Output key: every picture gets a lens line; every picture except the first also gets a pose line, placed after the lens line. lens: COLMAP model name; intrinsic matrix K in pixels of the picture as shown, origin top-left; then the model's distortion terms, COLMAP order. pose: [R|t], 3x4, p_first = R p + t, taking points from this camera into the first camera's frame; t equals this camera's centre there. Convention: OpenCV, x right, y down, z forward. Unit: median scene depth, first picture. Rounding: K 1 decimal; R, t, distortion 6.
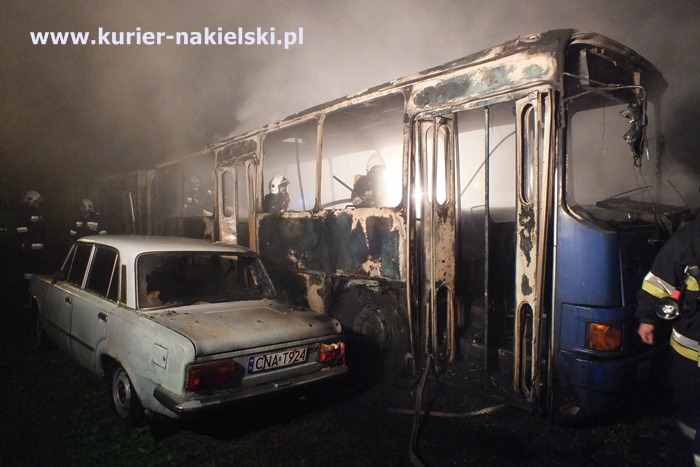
lens RADIAL K [[448.1, 0, 369.1], [0, 448.1, 254.7], [0, 0, 1]] dist [-0.072712, 0.010347]
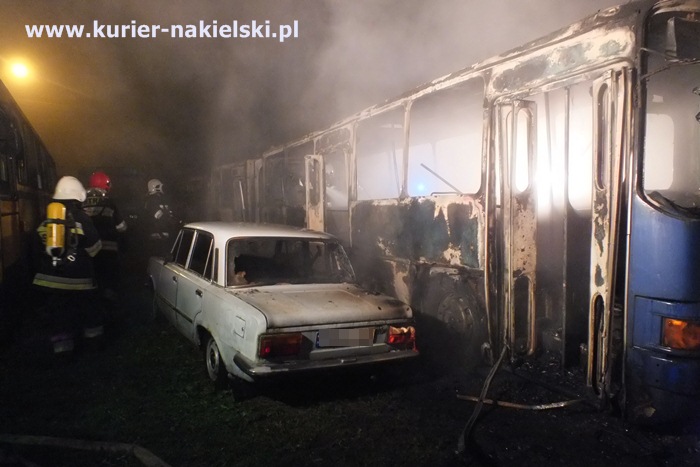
lens RADIAL K [[481.8, 0, 374.1], [0, 481.8, 256.1], [0, 0, 1]] dist [-0.078166, 0.044569]
pose [[0.970526, 0.019647, -0.240192, 0.114386], [-0.013735, 0.999561, 0.026264, 0.005771], [0.240603, -0.022191, 0.970370, -0.088953]]
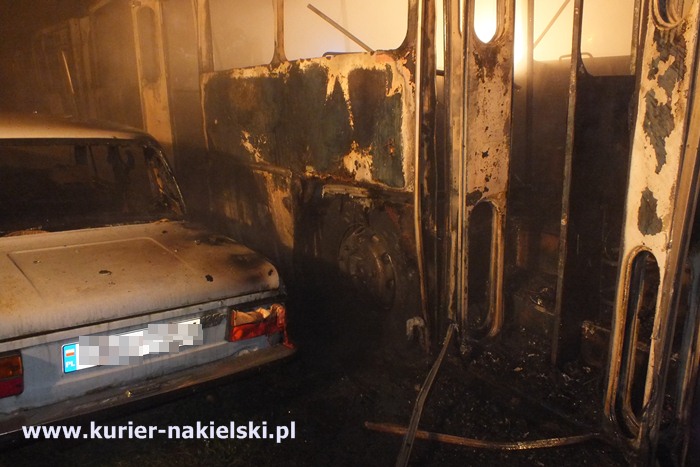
lens RADIAL K [[591.4, 0, 315.5], [0, 591.4, 251.3], [0, 0, 1]] dist [-0.091732, 0.064439]
pose [[0.982950, 0.029187, -0.181539, 0.110904], [0.006542, 0.981145, 0.193164, -0.008065], [0.183754, -0.191058, 0.964226, 0.316942]]
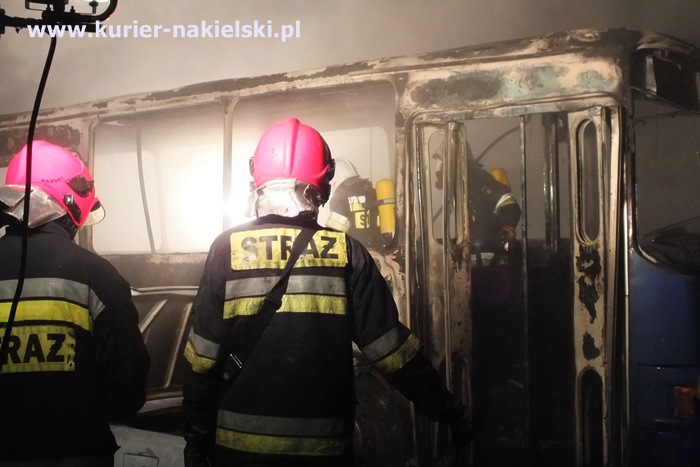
lens RADIAL K [[996.5, 0, 346.3], [0, 996.5, 302.7], [0, 0, 1]] dist [-0.071147, 0.000000]
pose [[0.957172, -0.033158, 0.287615, -0.502860], [0.040956, 0.998937, -0.021135, 0.009204], [-0.286608, 0.032009, 0.957513, -0.504603]]
